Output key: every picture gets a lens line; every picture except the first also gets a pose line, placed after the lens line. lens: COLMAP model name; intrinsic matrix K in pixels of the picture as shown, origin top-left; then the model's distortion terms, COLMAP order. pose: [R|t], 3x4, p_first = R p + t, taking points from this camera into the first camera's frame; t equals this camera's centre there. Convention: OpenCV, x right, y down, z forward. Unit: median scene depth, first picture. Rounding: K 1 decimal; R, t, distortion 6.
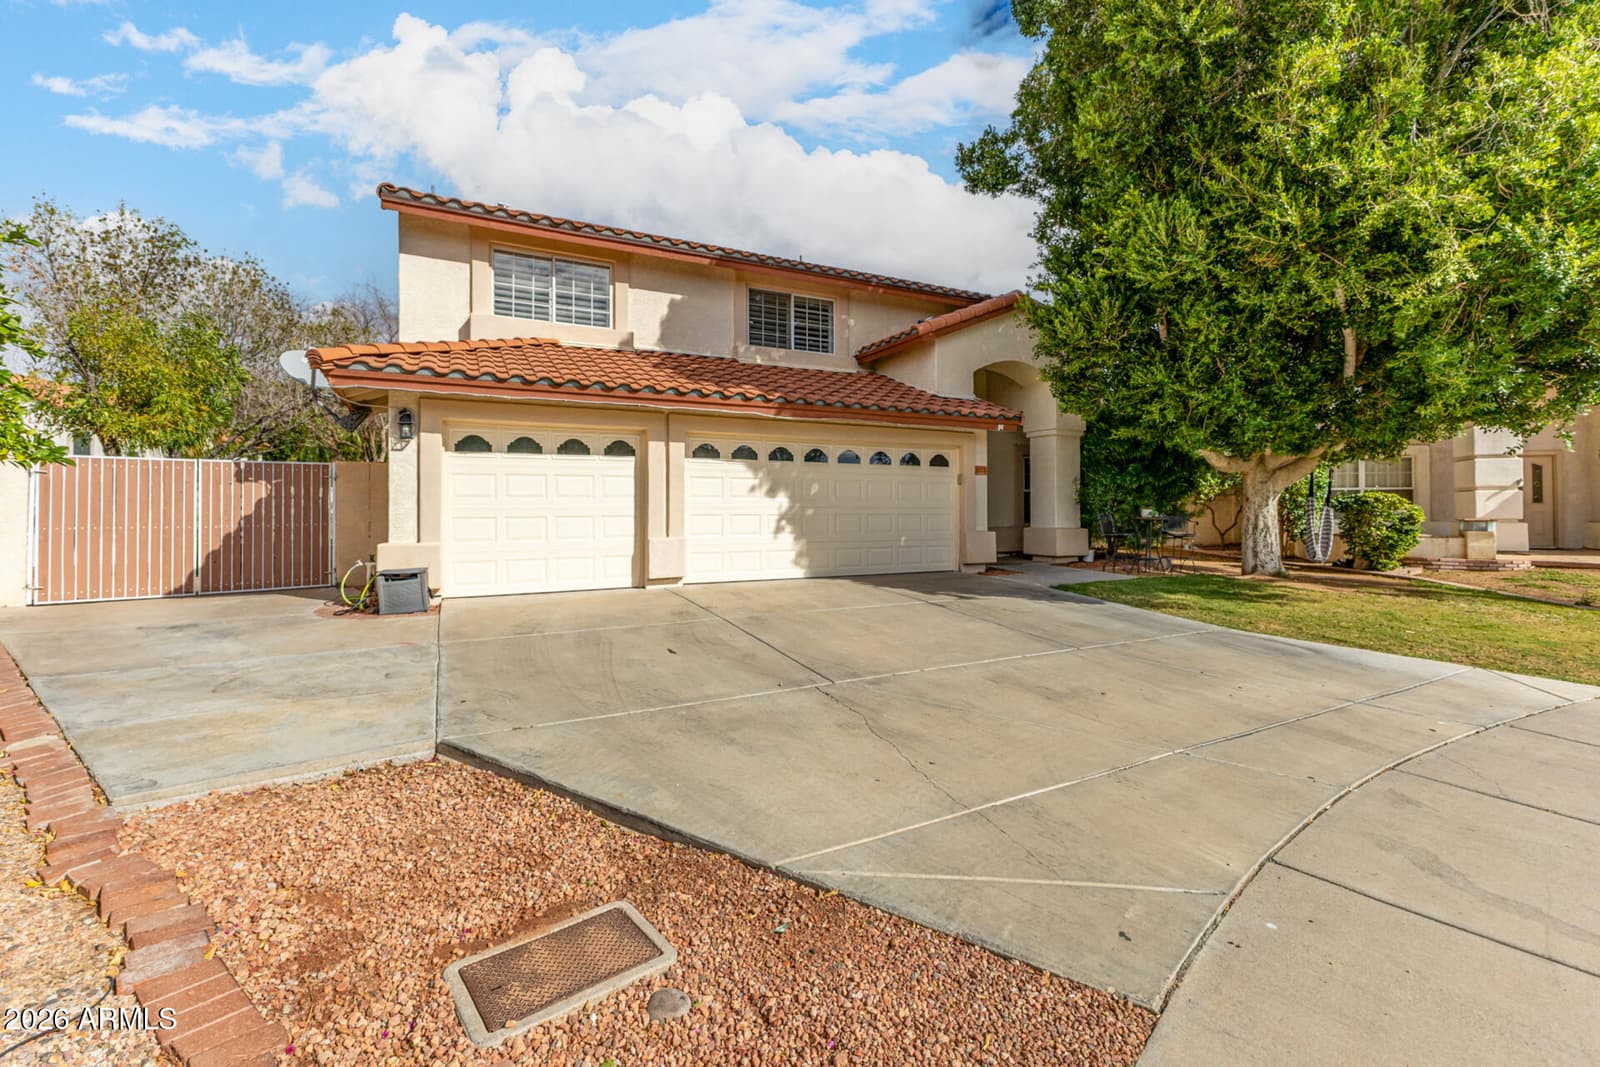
lens RADIAL K [[825.2, 0, 801.1], [0, 825.2, 506.1], [0, 0, 1]] dist [0.001609, 0.000048]
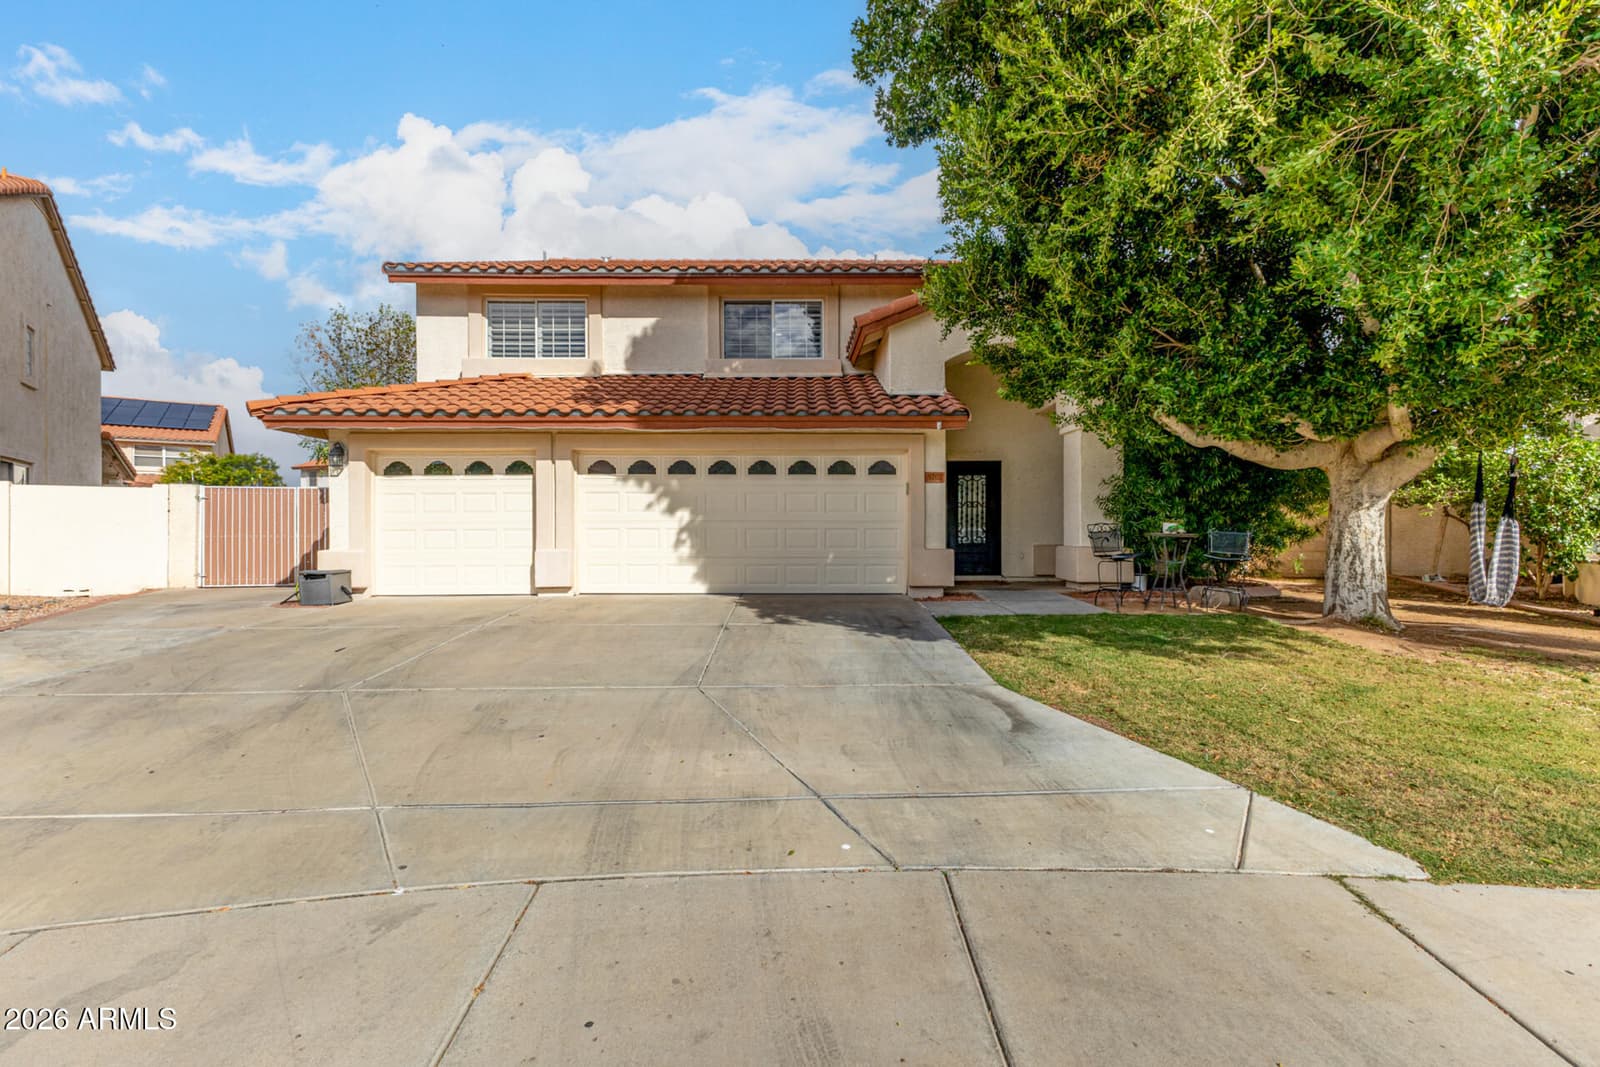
lens RADIAL K [[796.3, 0, 800.0], [0, 796.3, 533.5], [0, 0, 1]] dist [0.008211, 0.000380]
pose [[0.858284, 0.004773, -0.513153, 0.586638], [0.001876, 0.999921, 0.012439, 0.004781], [0.513172, -0.011639, 0.858207, 0.251513]]
